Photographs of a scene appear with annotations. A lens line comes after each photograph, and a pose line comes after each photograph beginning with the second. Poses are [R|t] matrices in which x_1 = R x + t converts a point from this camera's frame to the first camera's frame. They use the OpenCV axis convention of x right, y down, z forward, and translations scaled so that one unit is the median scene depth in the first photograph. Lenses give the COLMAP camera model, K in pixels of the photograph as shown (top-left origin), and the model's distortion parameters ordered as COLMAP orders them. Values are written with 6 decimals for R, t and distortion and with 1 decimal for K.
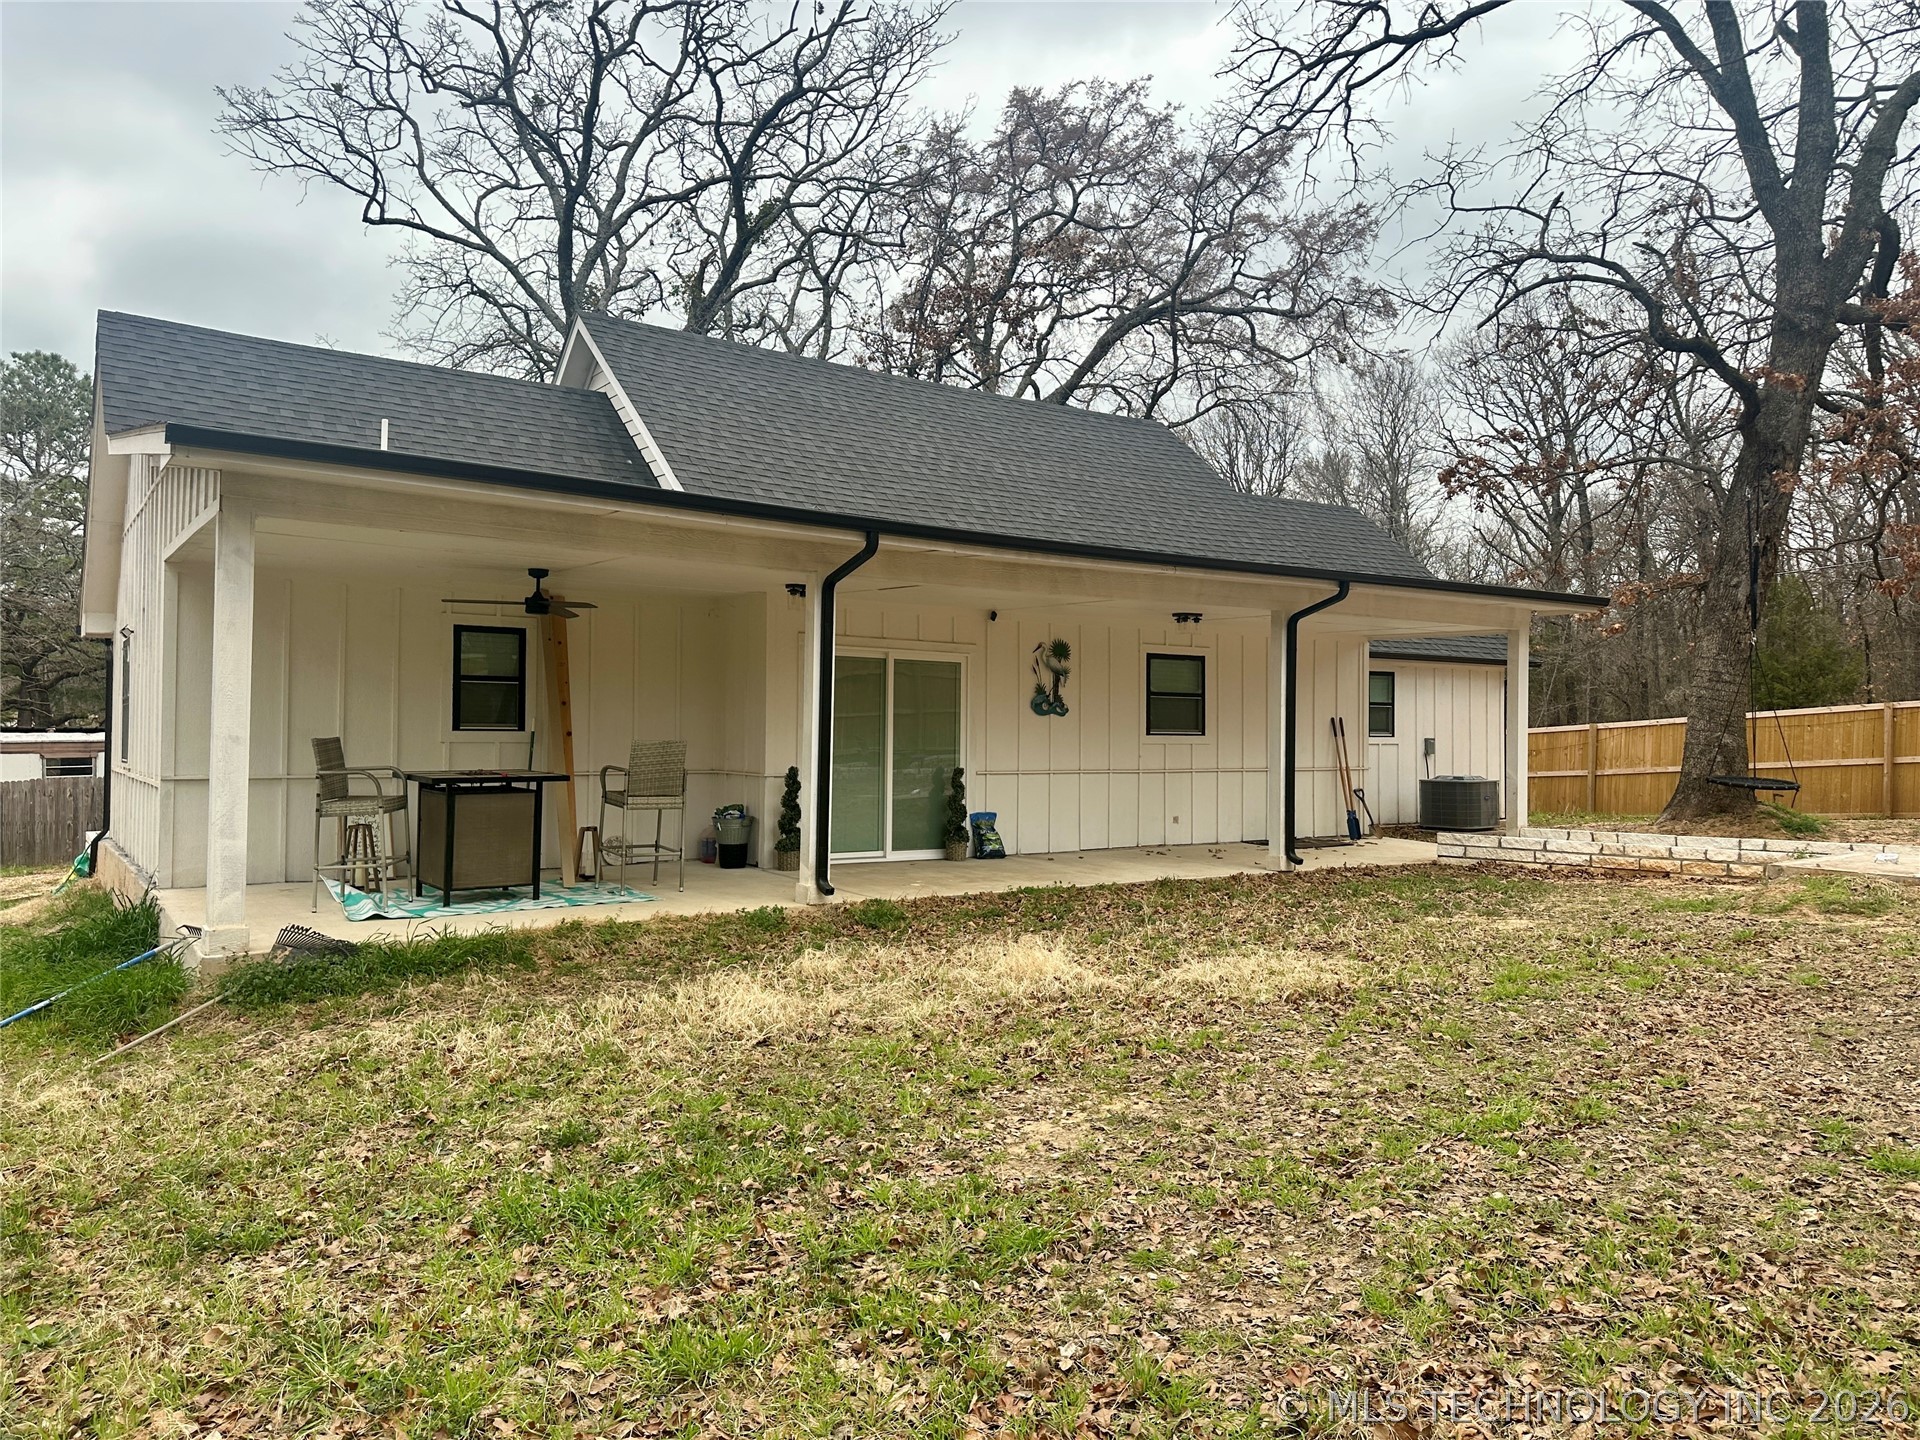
lens RADIAL K [[1349.0, 0, 955.8], [0, 1349.0, 718.5], [0, 0, 1]] dist [-0.003289, -0.006820]
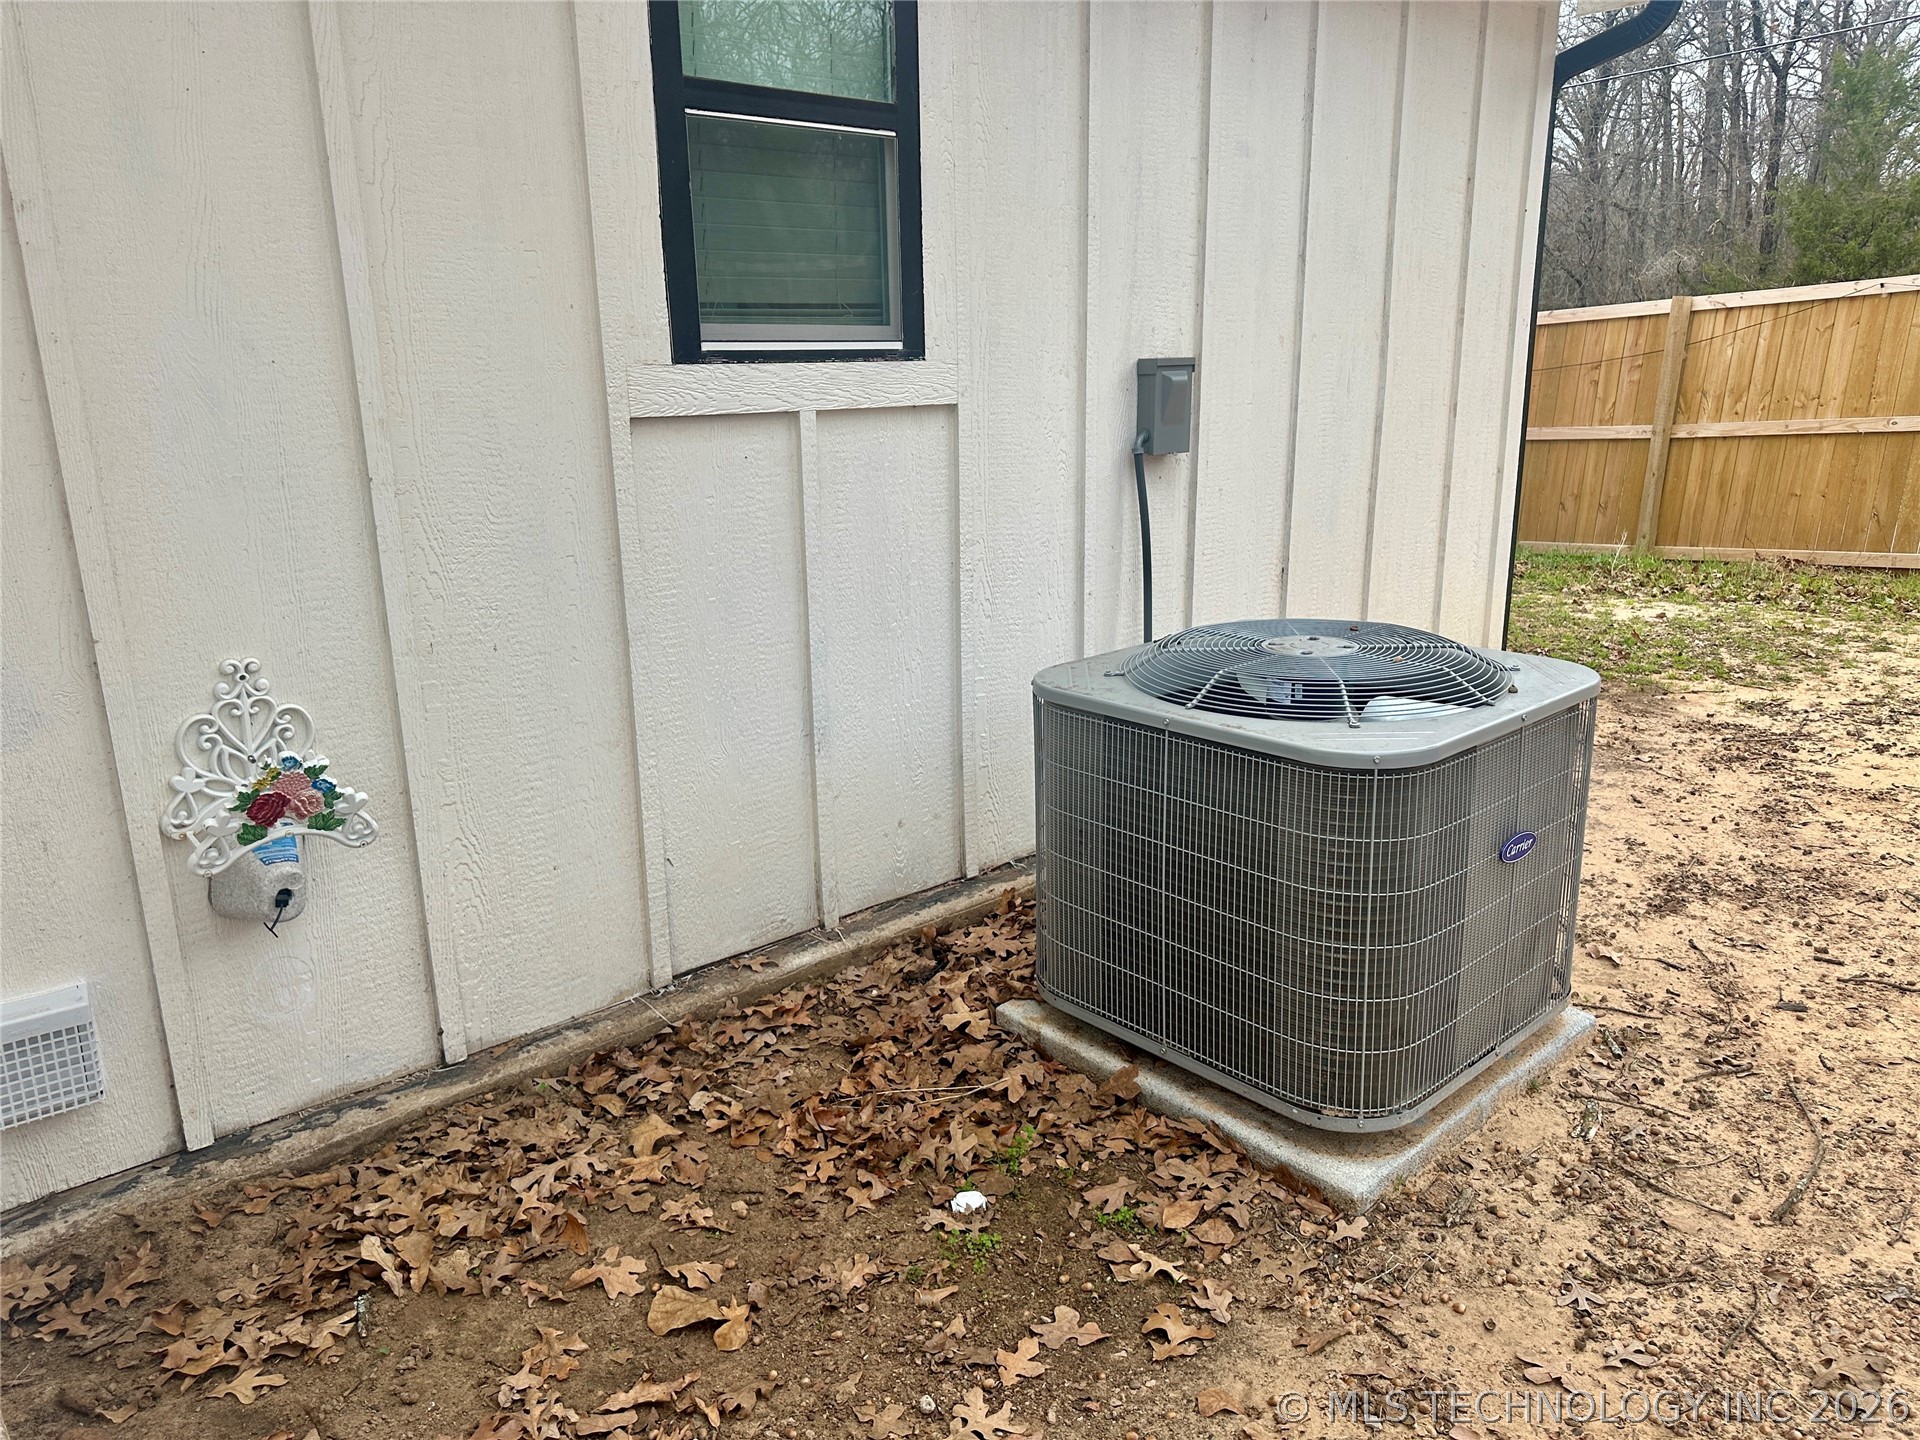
lens RADIAL K [[1349.0, 0, 964.0], [0, 1349.0, 716.7], [0, 0, 1]] dist [-0.003289, -0.006820]
pose [[0.994564, -0.045495, 0.093662, 0.238358], [0.017460, 0.959629, 0.280728, 0.007435], [-0.102652, -0.277566, 0.955207, 0.639771]]
